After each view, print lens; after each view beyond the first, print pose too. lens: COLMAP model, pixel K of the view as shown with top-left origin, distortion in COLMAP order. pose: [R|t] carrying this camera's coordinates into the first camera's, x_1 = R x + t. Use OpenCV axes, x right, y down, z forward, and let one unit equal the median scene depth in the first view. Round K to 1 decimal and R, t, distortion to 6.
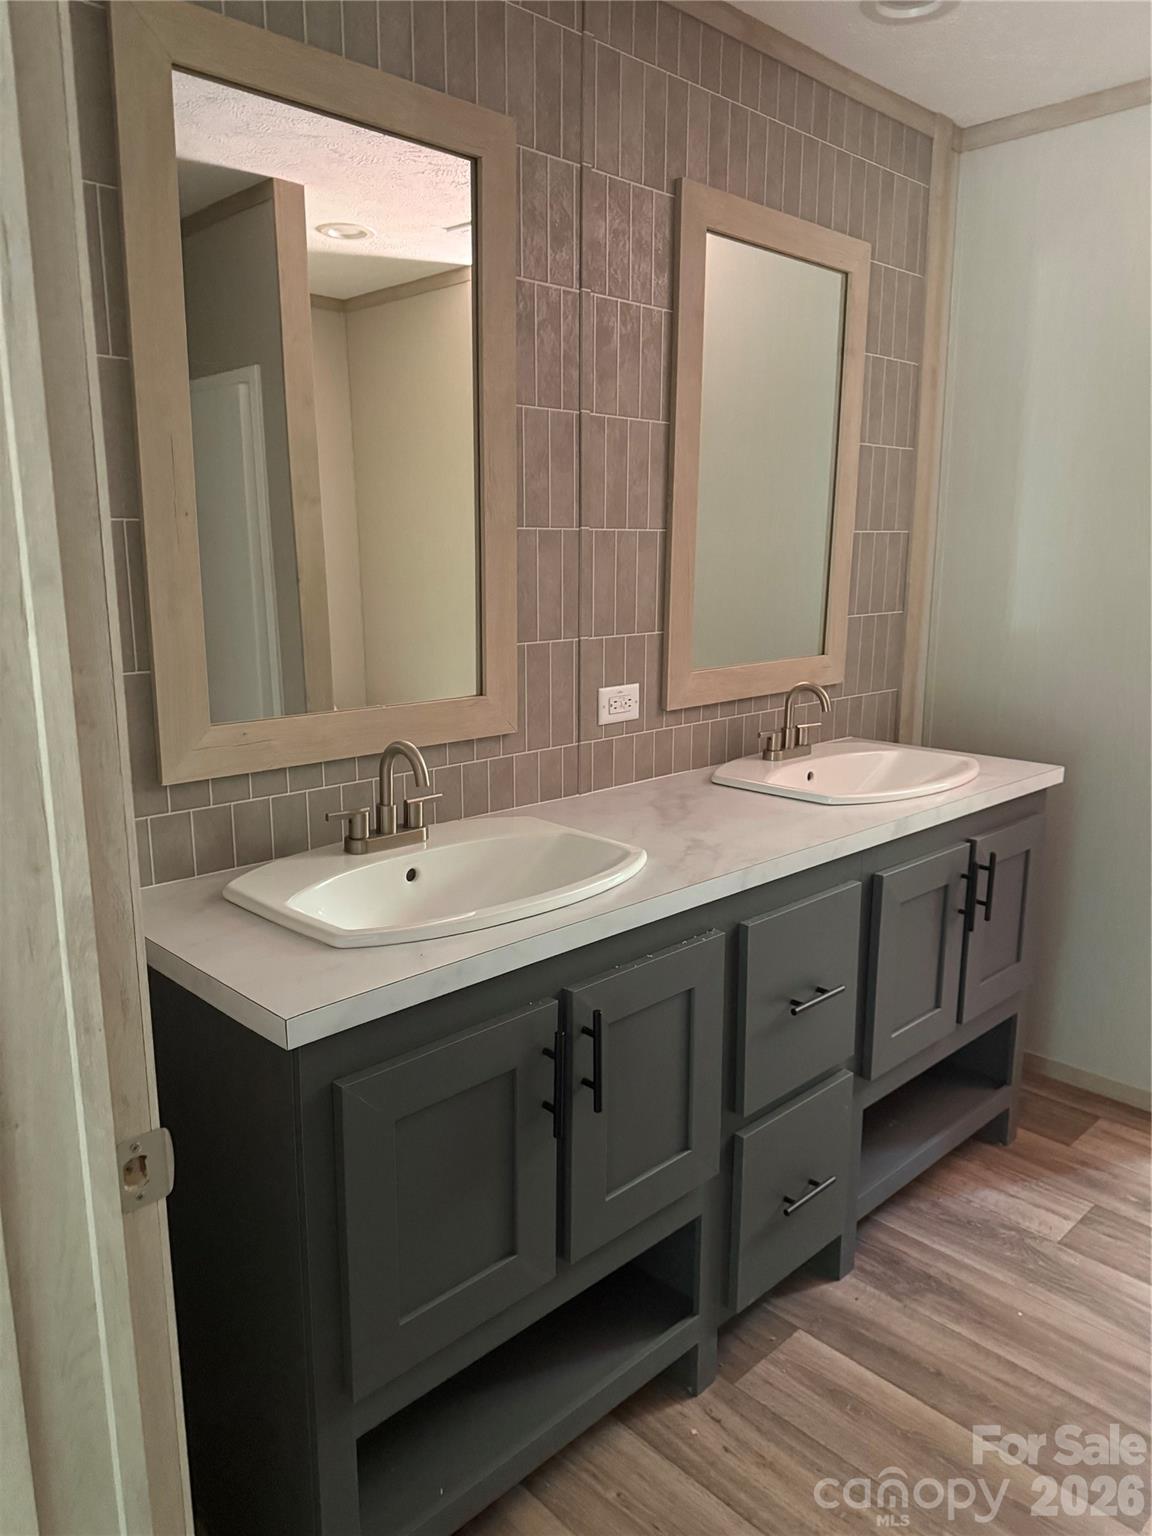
lens RADIAL K [[1086.2, 0, 578.5], [0, 1086.2, 783.2], [0, 0, 1]] dist [0.041397, -0.061452]
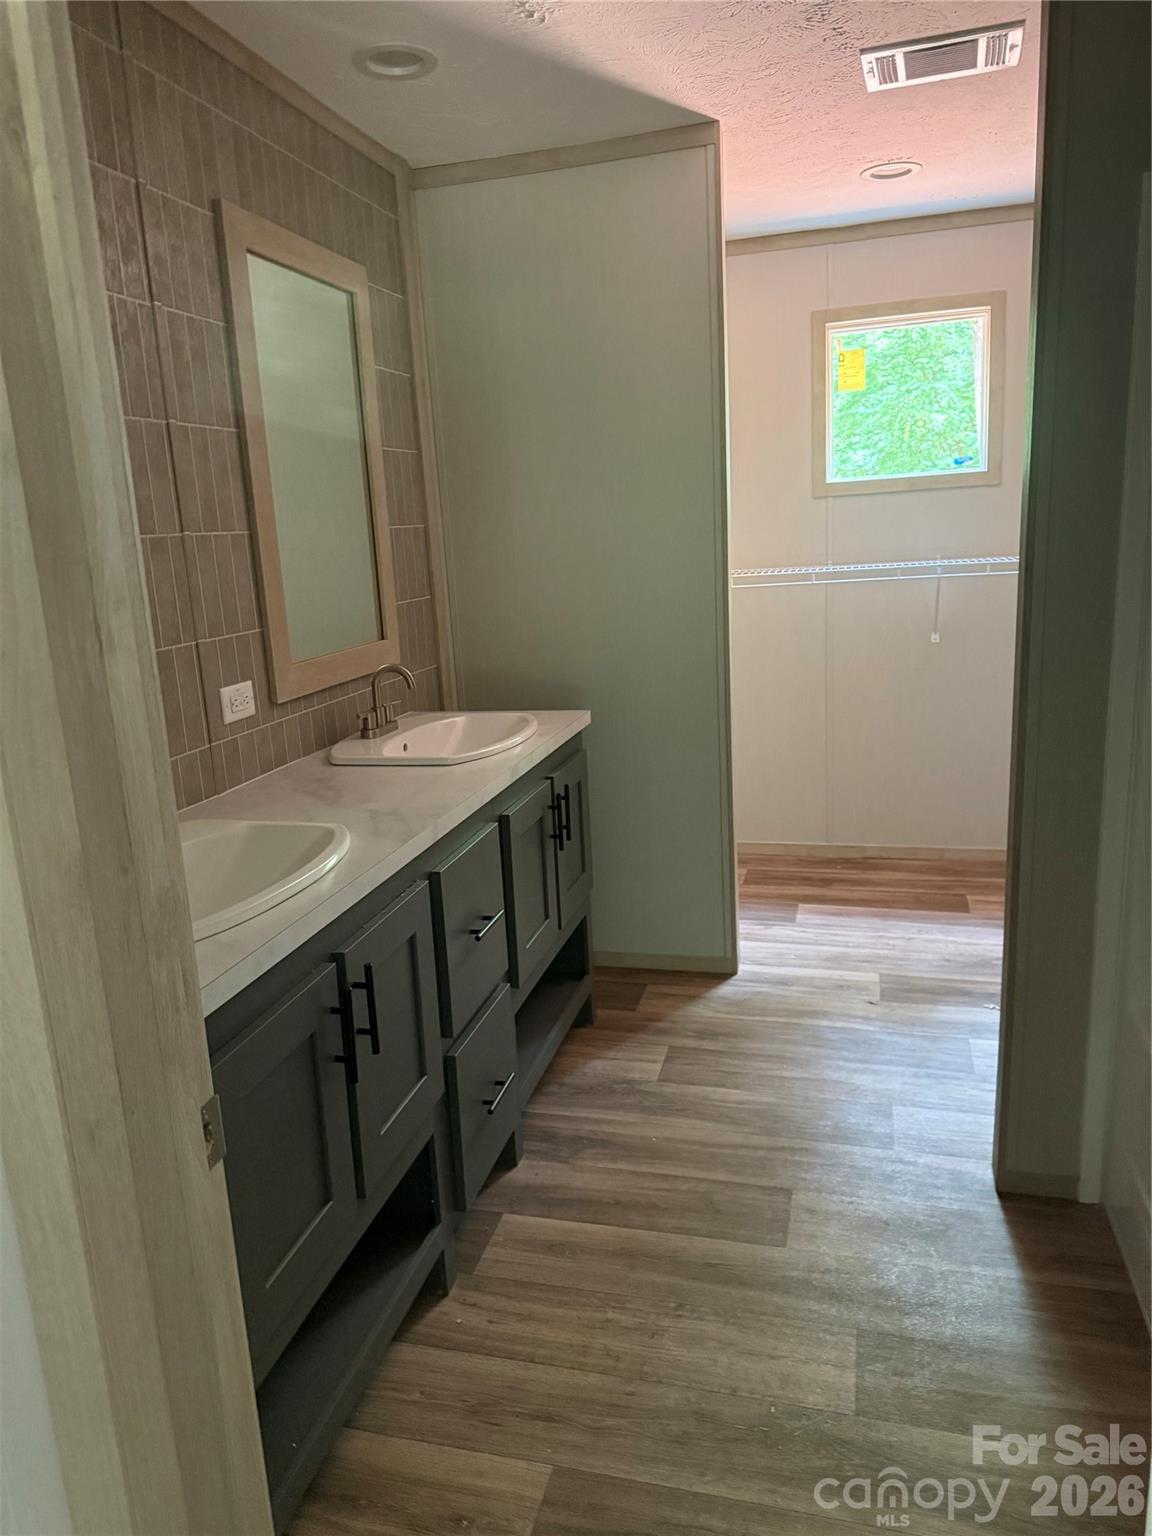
lens RADIAL K [[1079.1, 0, 572.9], [0, 1079.1, 775.3], [0, 0, 1]] dist [0.081304, -0.114263]
pose [[0.852848, -0.159446, 0.497219, -0.222642], [0.159097, 0.986309, 0.043396, 0.001607], [-0.497330, 0.042096, 0.866539, -0.056854]]
